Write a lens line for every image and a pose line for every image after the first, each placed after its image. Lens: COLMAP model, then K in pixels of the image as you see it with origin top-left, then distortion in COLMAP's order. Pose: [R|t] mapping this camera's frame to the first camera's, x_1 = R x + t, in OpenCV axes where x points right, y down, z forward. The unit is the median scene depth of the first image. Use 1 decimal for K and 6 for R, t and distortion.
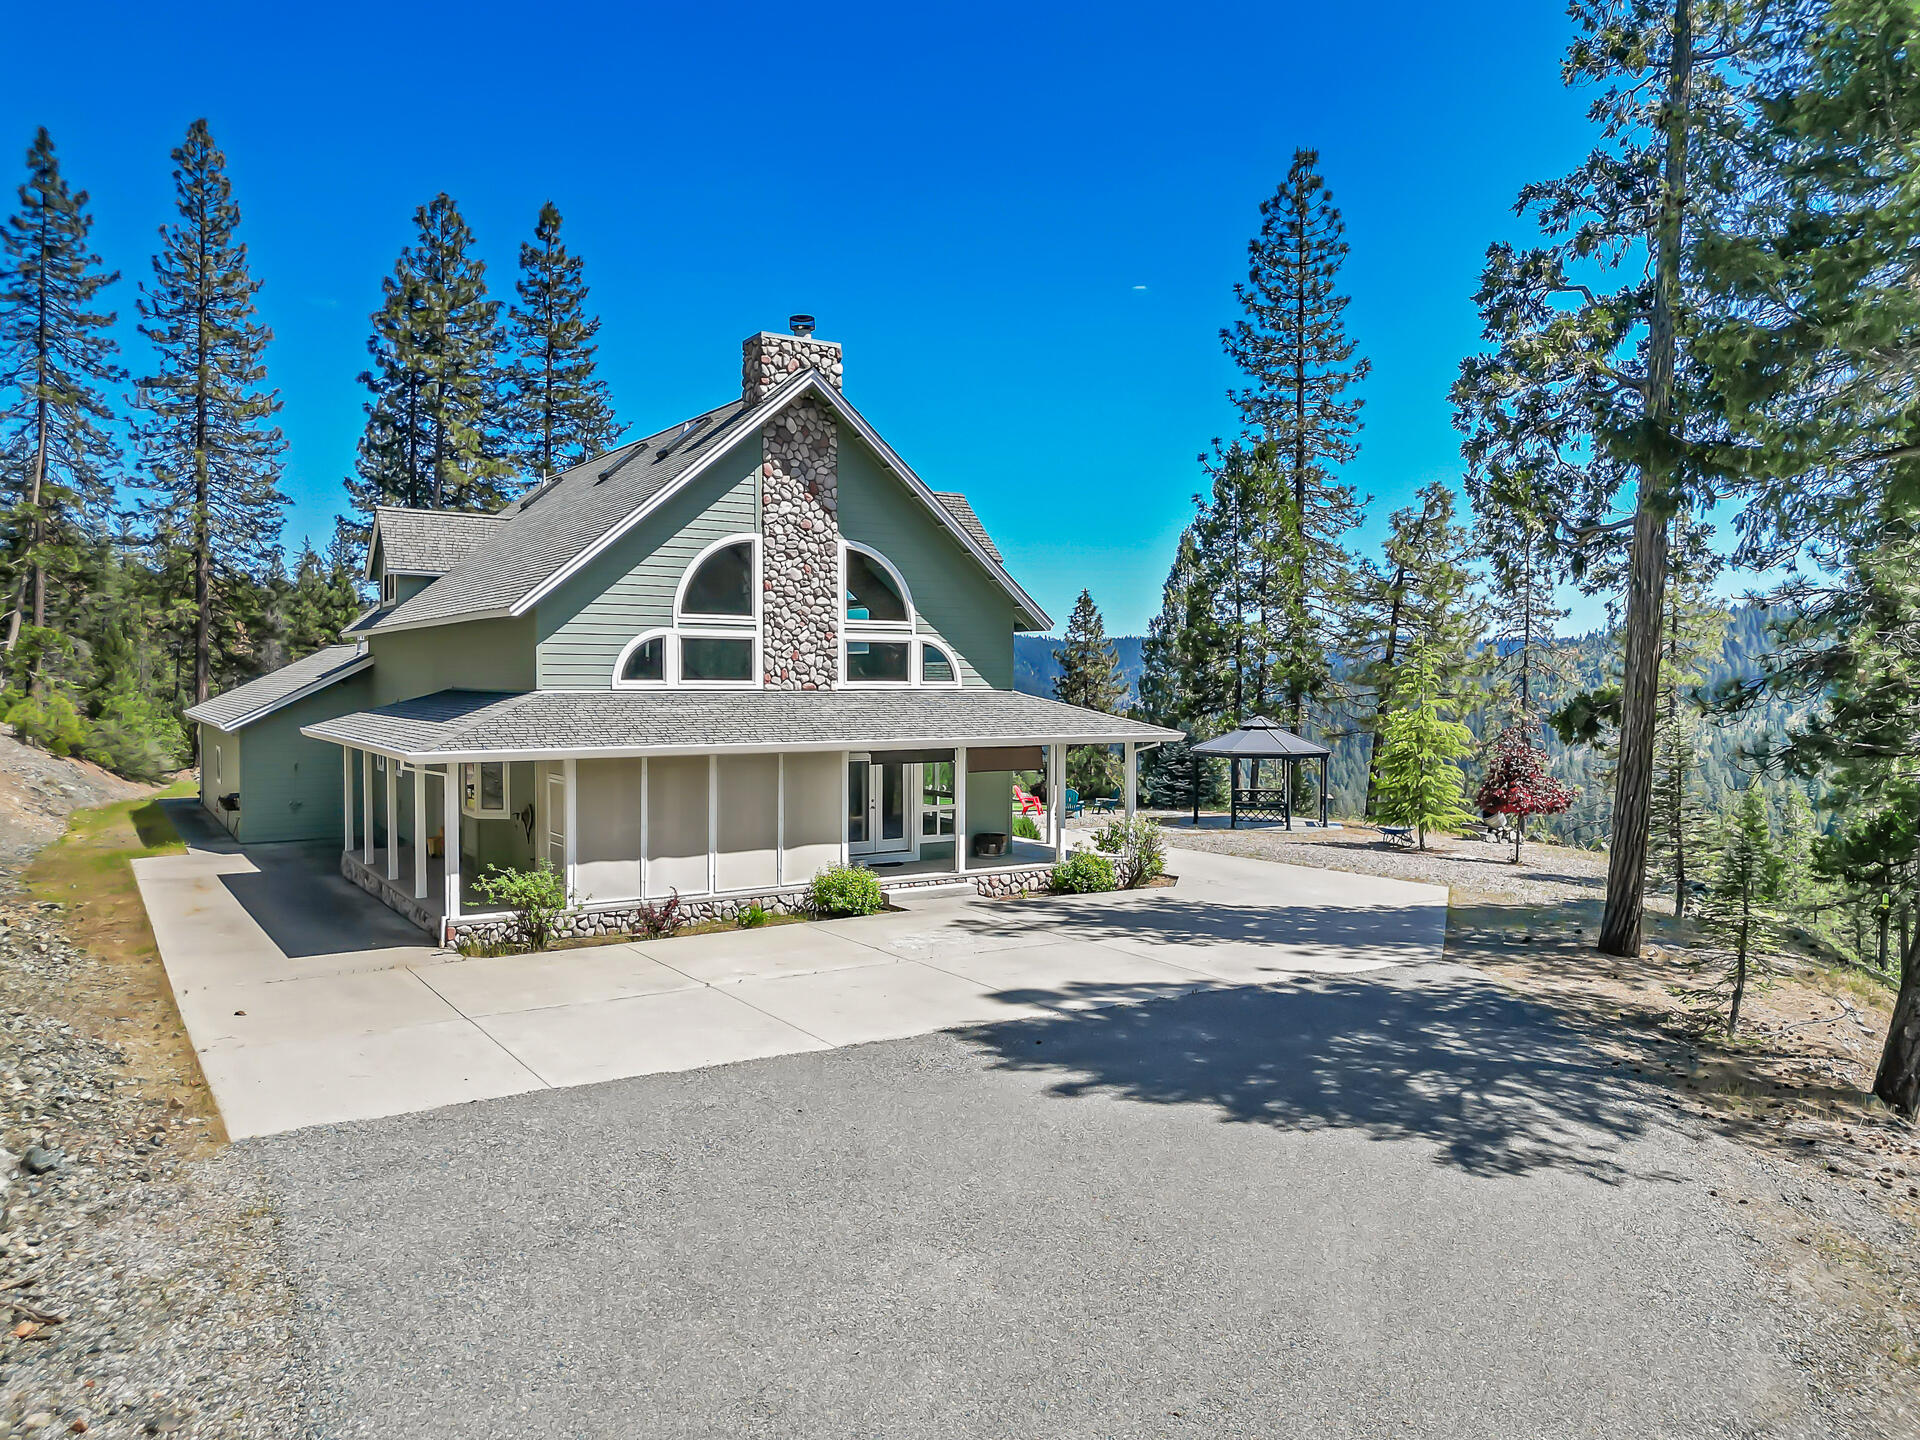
lens RADIAL K [[1338.7, 0, 959.1], [0, 1338.7, 704.8], [0, 0, 1]] dist [0.092560, -0.082602]
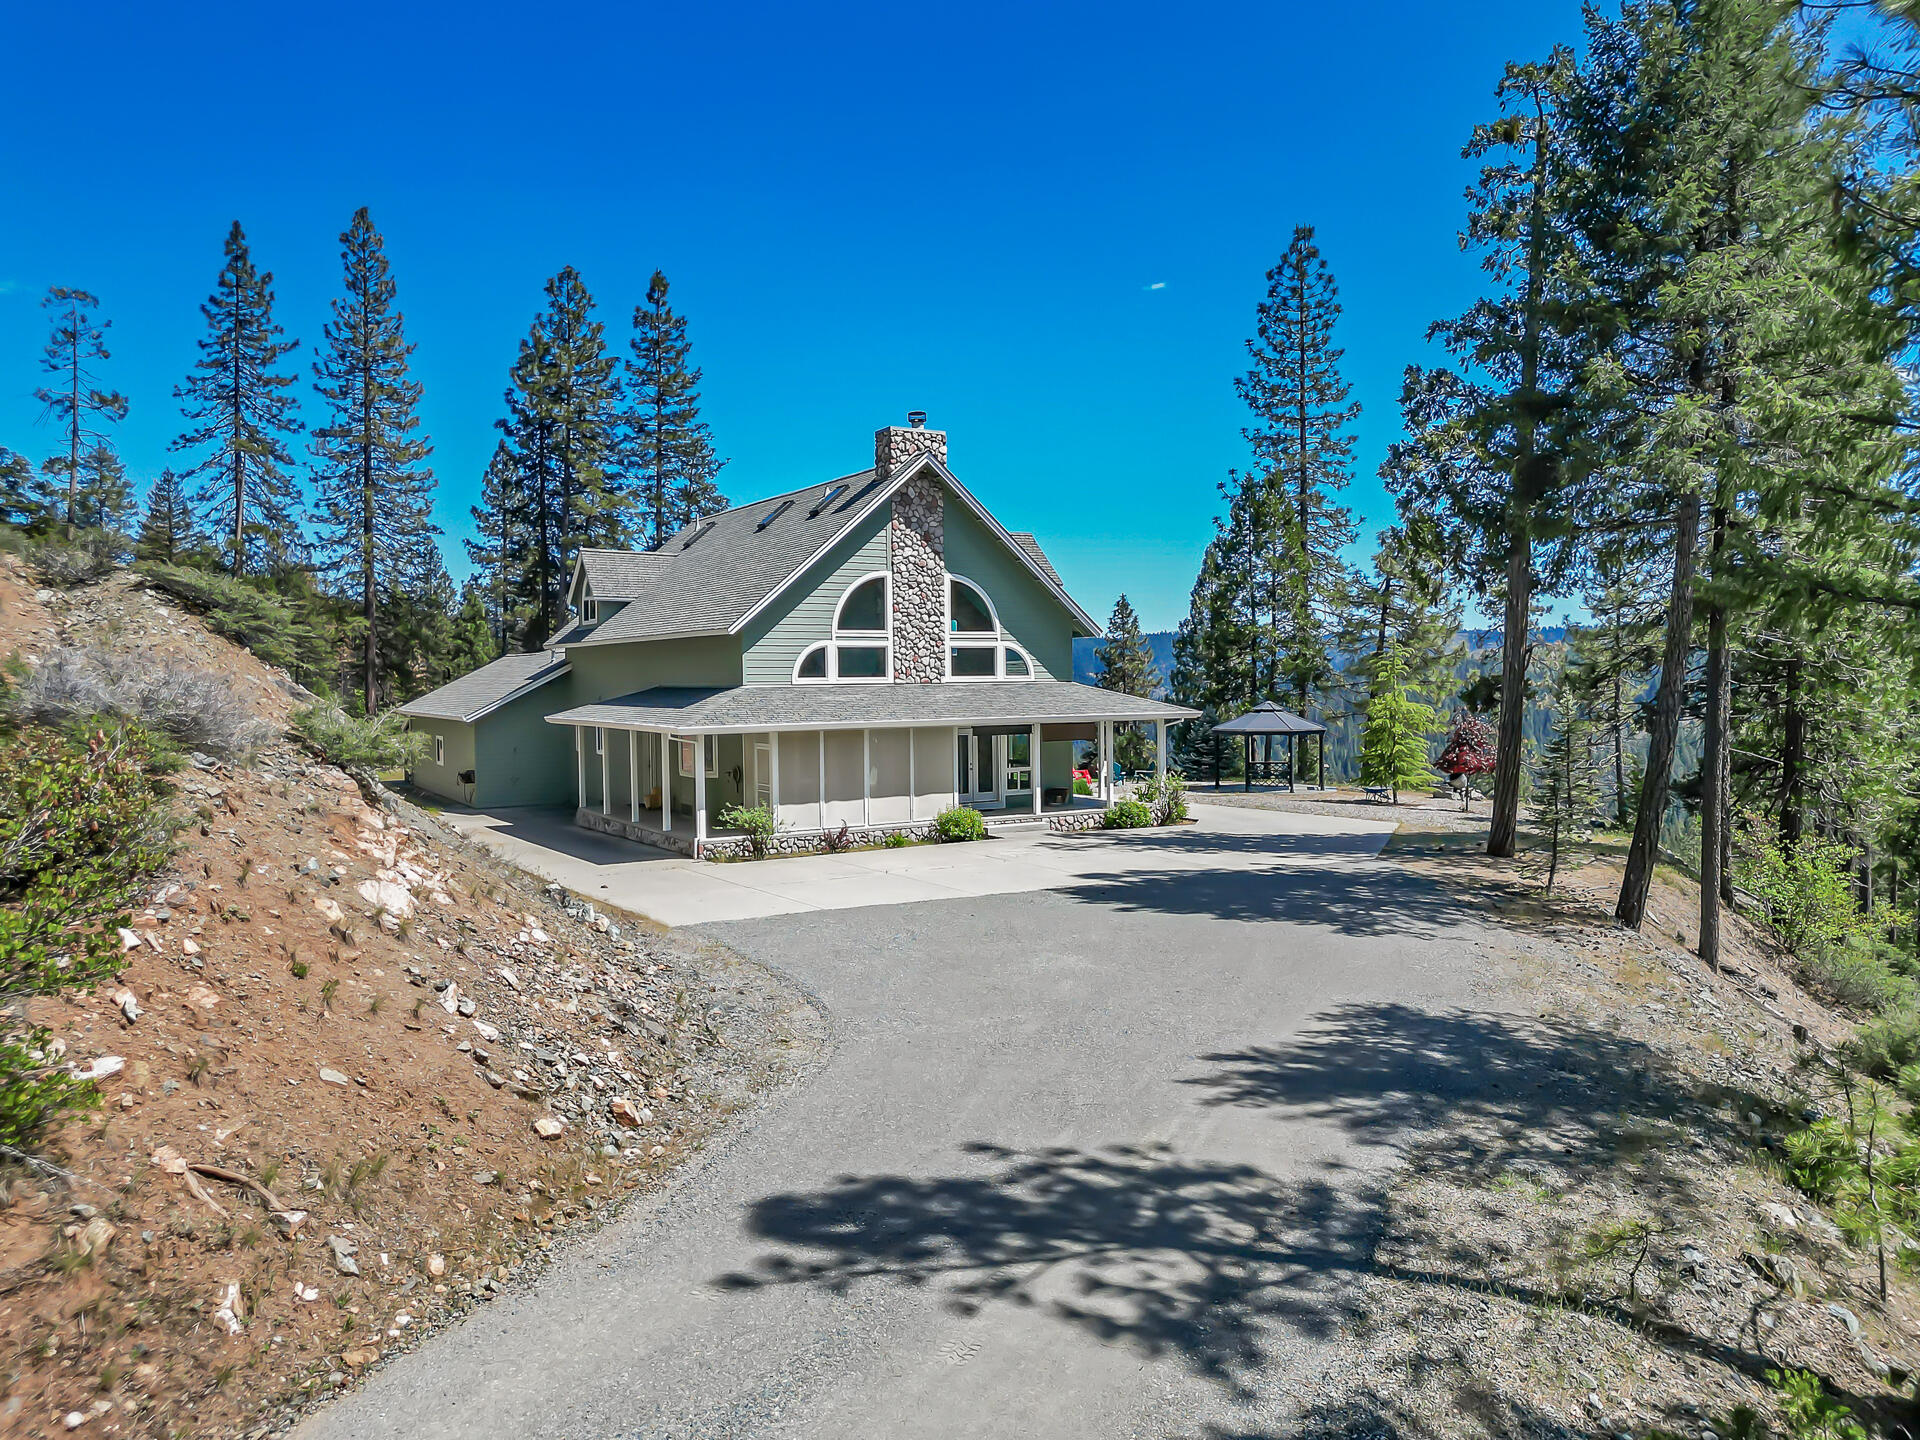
lens RADIAL K [[1335.1, 0, 959.4], [0, 1335.1, 706.4], [0, 0, 1]] dist [0.089733, -0.078593]
pose [[0.999545, -0.013545, -0.026936, -0.030070], [0.013625, 0.999903, 0.002760, 0.006919], [0.026896, -0.003125, 0.999633, -0.272885]]
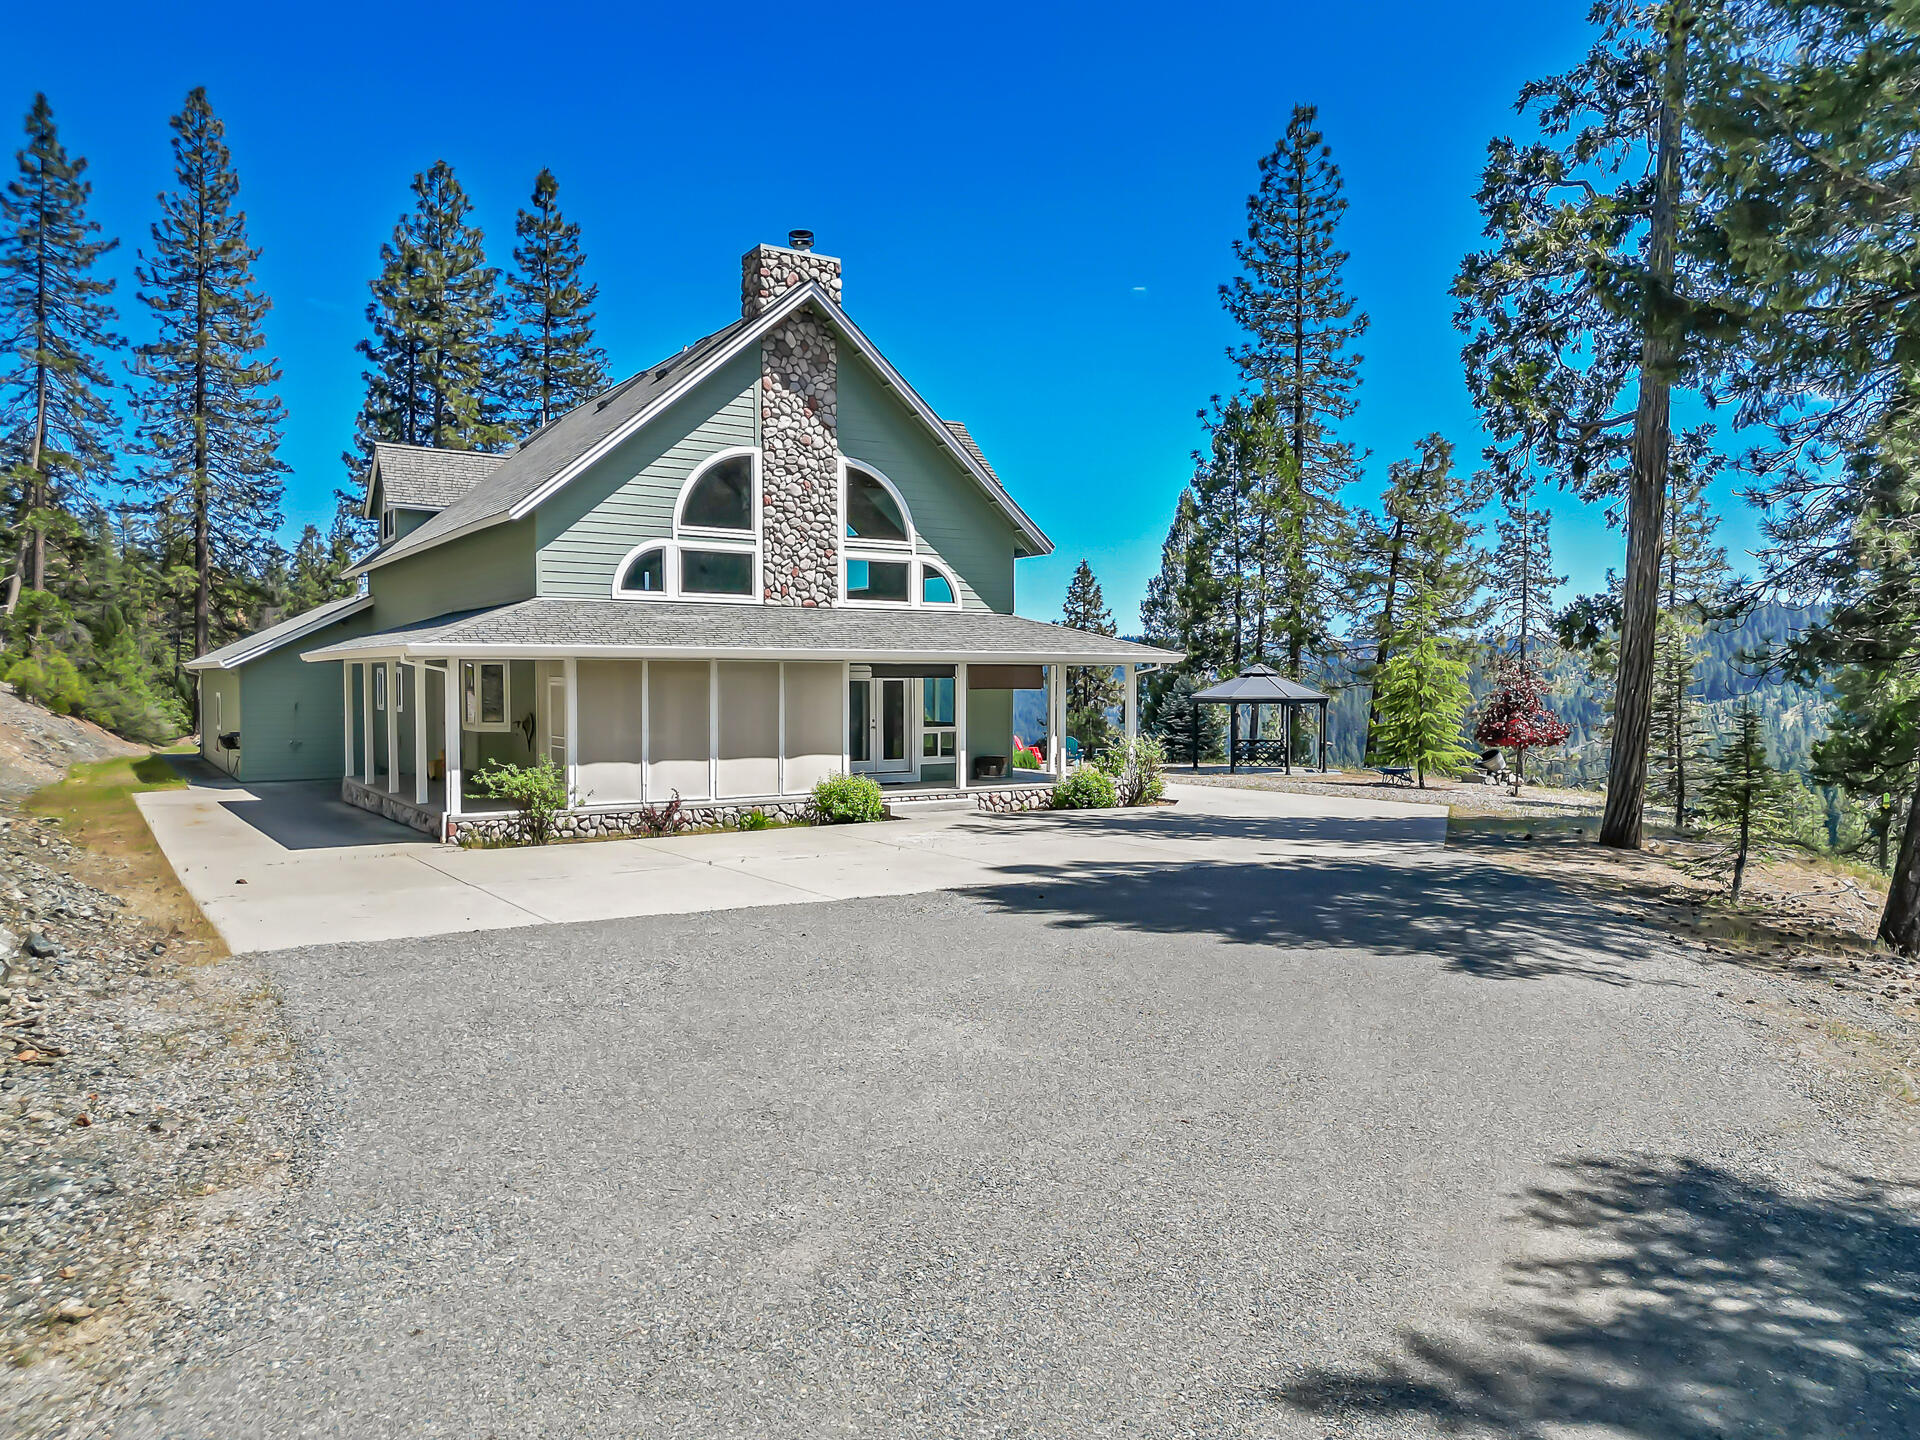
lens RADIAL K [[1335.1, 0, 959.4], [0, 1335.1, 706.4], [0, 0, 1]] dist [0.089733, -0.078593]
pose [[0.999996, -0.002417, 0.001297, -0.001155], [0.002417, 0.999997, 0.000166, 0.046780], [-0.001297, -0.000163, 0.999999, 0.002442]]
